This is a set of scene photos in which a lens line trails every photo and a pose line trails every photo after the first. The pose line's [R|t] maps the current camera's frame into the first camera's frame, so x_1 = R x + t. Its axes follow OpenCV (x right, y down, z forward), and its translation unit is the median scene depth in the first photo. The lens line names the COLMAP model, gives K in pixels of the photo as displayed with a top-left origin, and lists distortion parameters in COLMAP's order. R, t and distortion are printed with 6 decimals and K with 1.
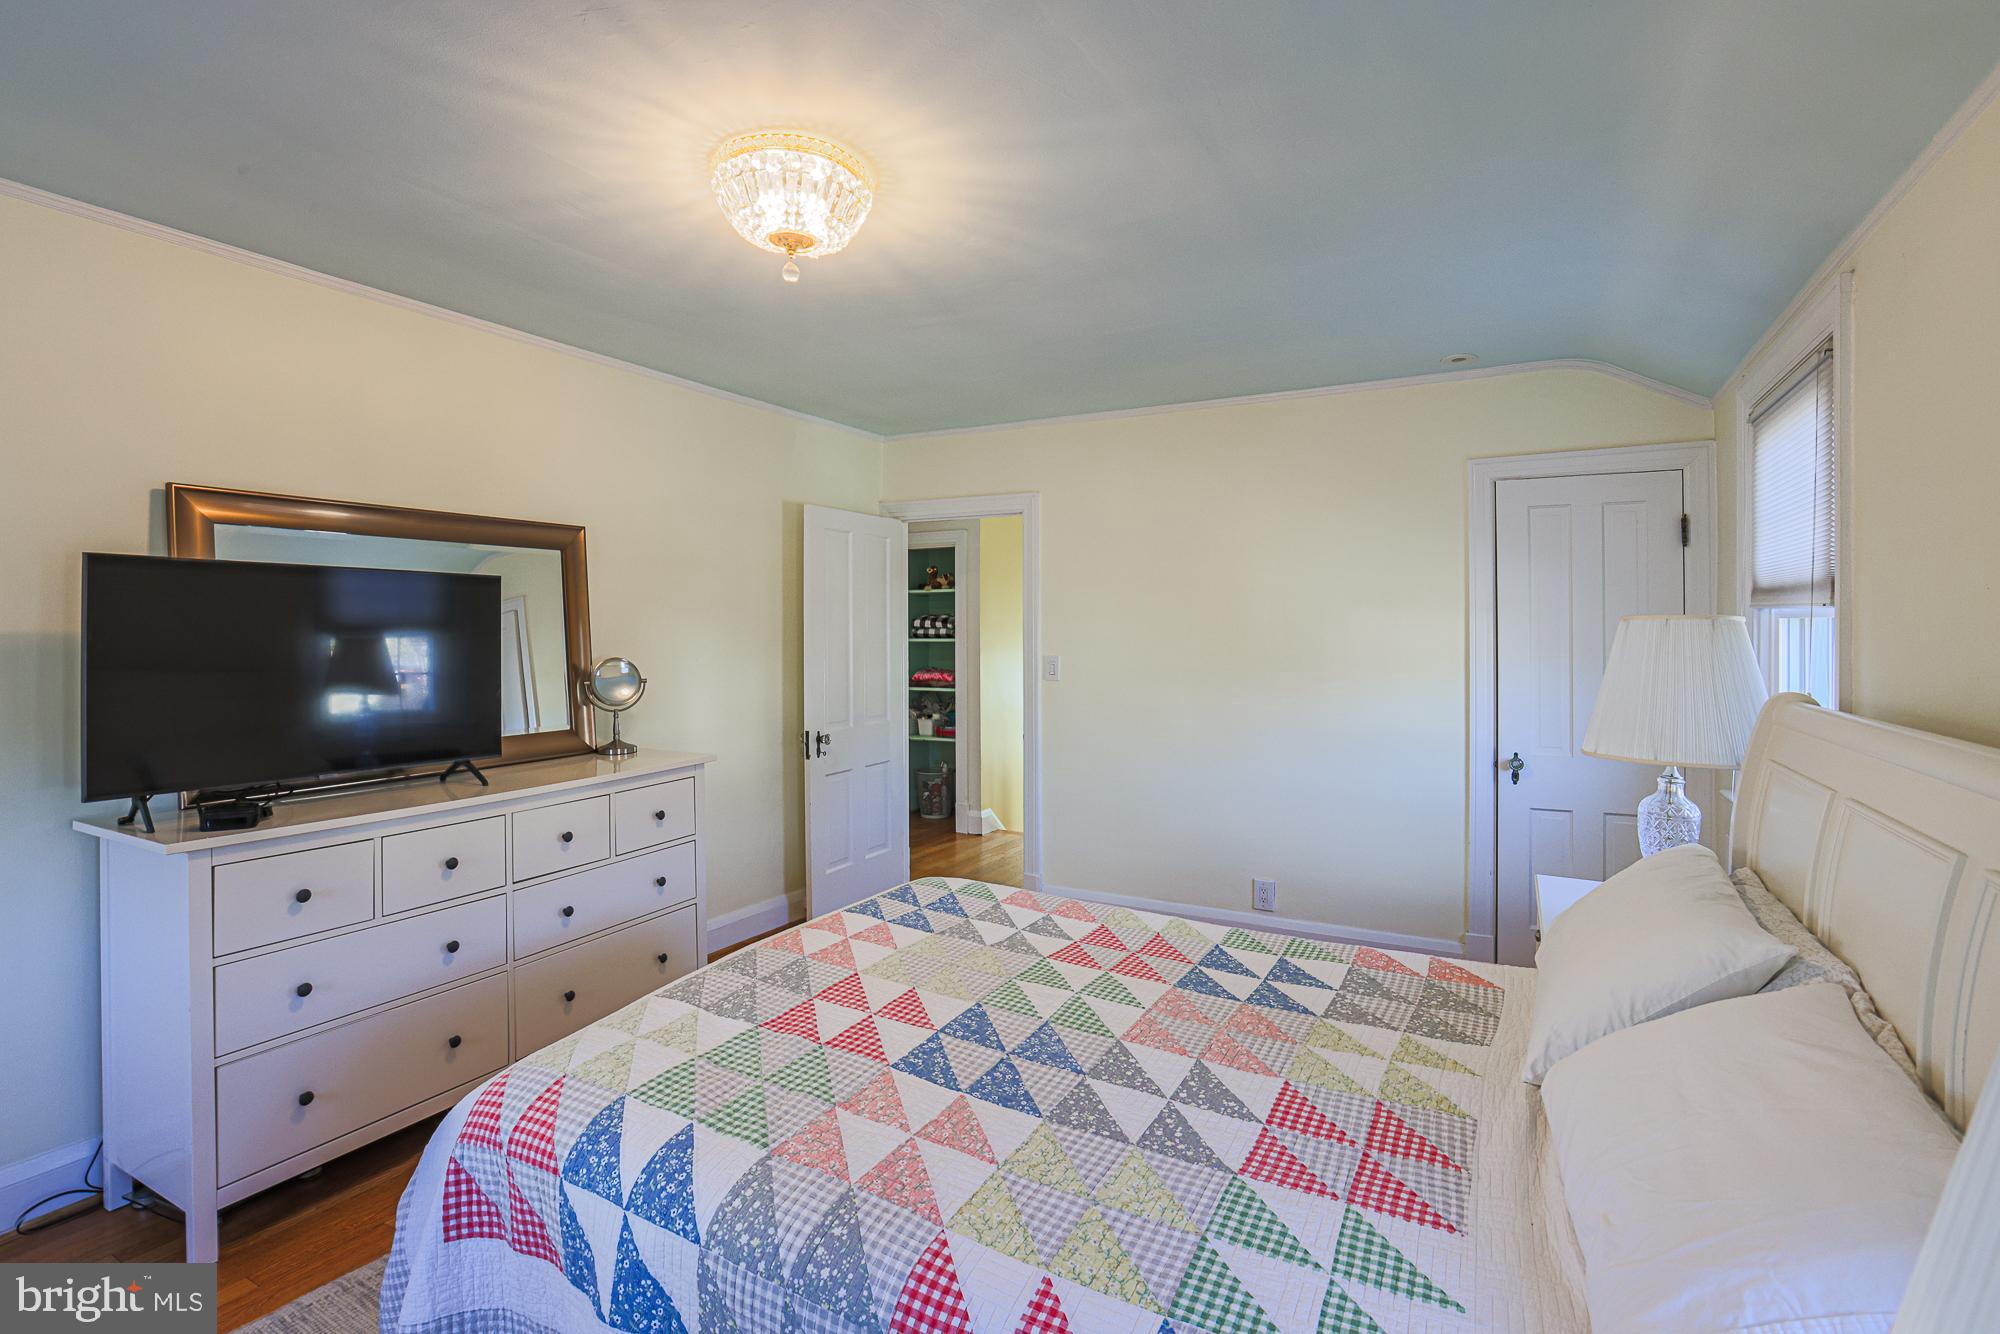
lens RADIAL K [[913.9, 0, 1015.9], [0, 913.9, 667.2], [0, 0, 1]] dist [-0.044144, 0.012866]
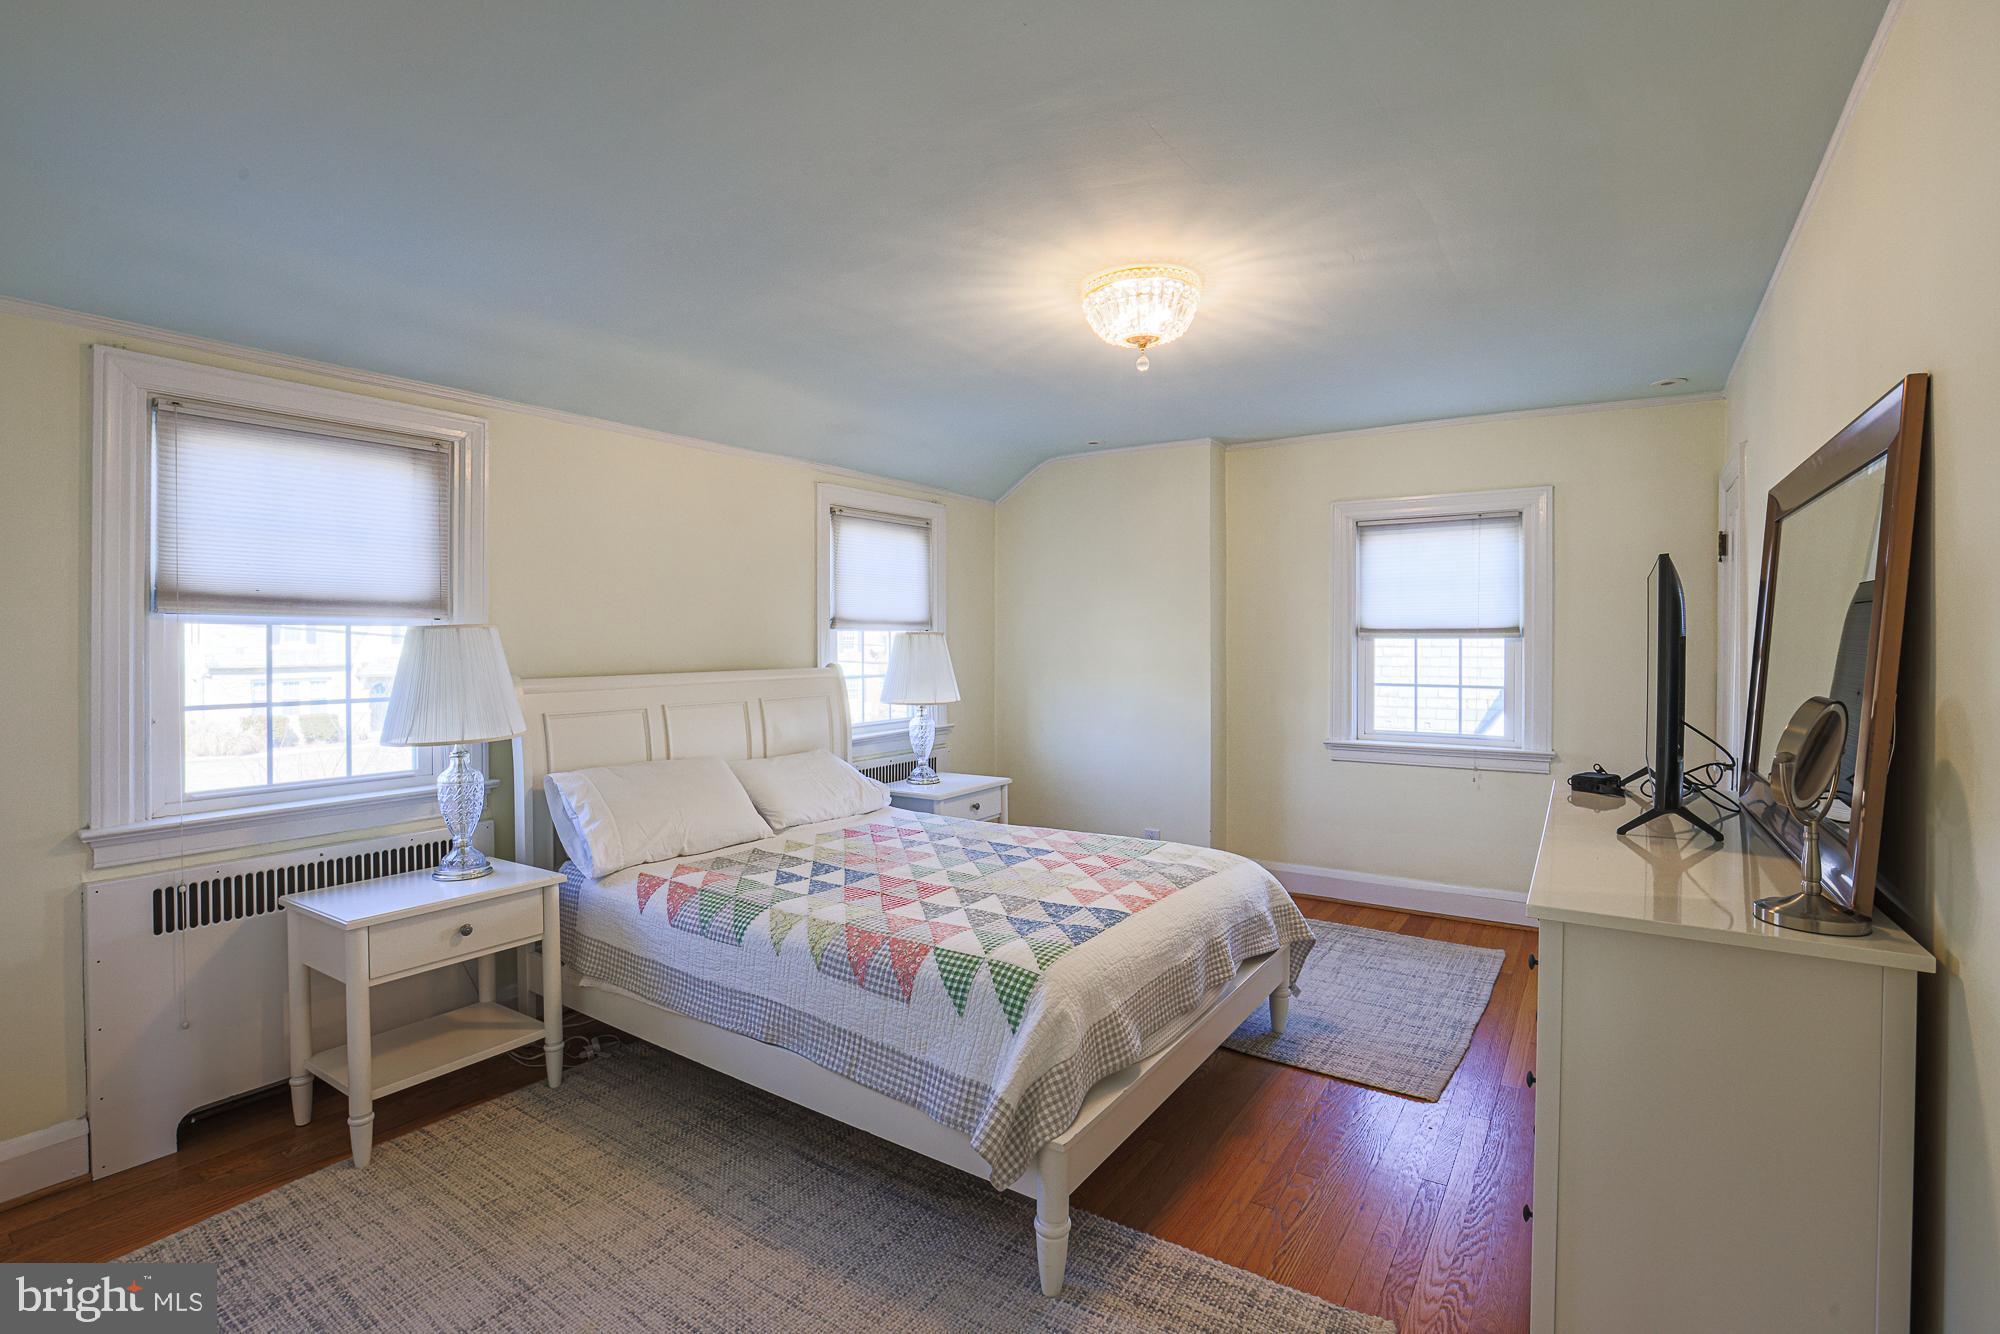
lens RADIAL K [[892.4, 0, 997.8], [0, 892.4, 626.7], [0, 0, 1]] dist [-0.071808, 0.028217]
pose [[-0.993674, 0.003884, 0.112240, -0.195045], [0.006702, 0.999671, 0.024743, -0.091268], [-0.112107, 0.025339, -0.993373, 2.514553]]
